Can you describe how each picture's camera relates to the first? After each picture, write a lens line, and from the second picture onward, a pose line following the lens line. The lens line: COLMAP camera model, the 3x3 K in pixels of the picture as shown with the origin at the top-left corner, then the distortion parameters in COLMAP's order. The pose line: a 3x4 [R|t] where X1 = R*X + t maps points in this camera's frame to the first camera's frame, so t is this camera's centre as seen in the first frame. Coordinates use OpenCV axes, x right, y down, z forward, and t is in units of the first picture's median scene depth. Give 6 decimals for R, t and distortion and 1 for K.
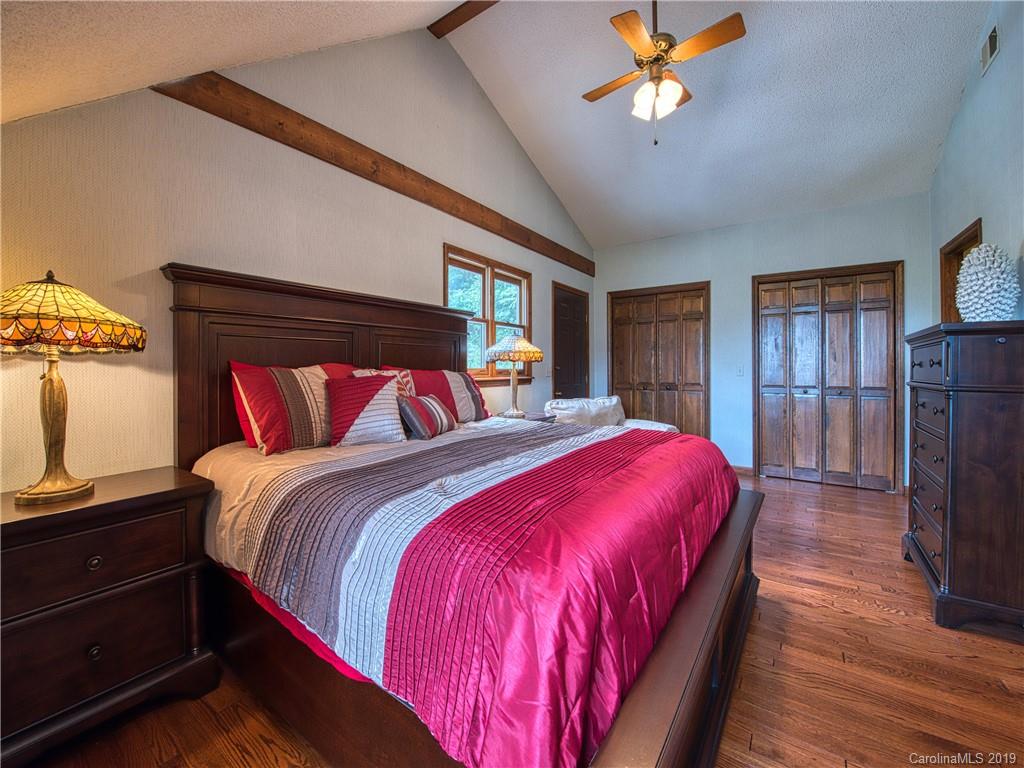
lens RADIAL K [[412.1, 0, 494.7], [0, 412.1, 369.8], [0, 0, 1]] dist [-0.017454, -0.001783]
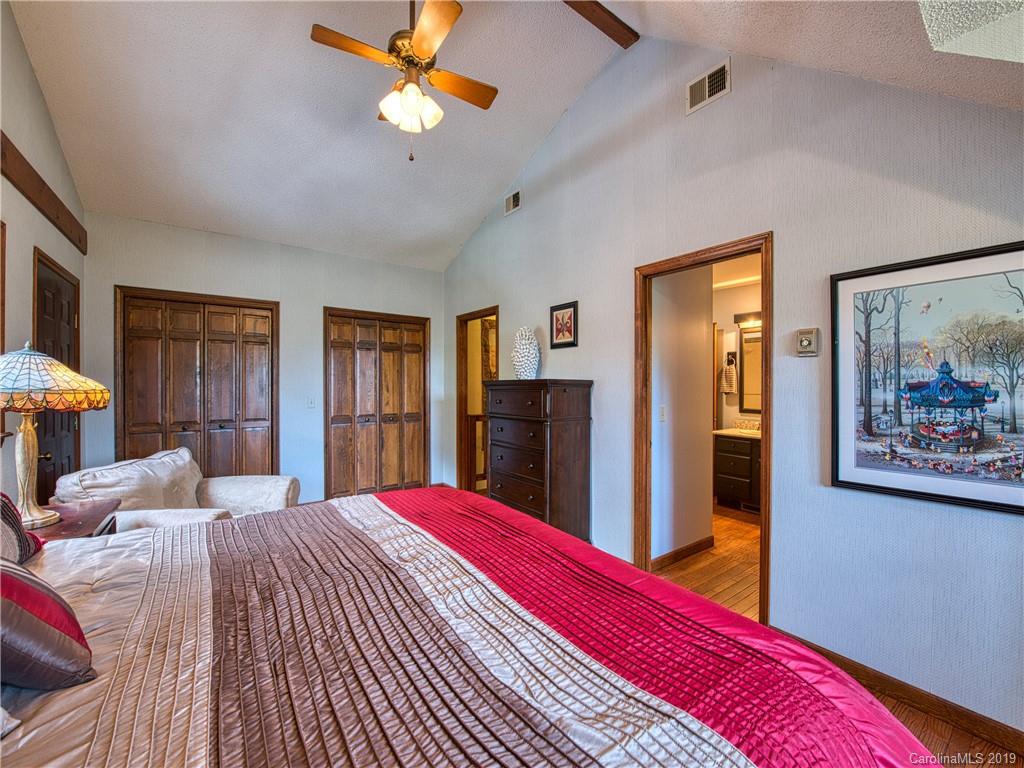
lens RADIAL K [[412.1, 0, 511.3], [0, 412.1, 382.8], [0, 0, 1]] dist [-0.017454, -0.001783]
pose [[0.292994, 0.003730, 0.956107, -0.208204], [0.001764, 0.999989, -0.004442, -0.044788], [-0.956113, 0.002988, 0.292985, 0.313249]]
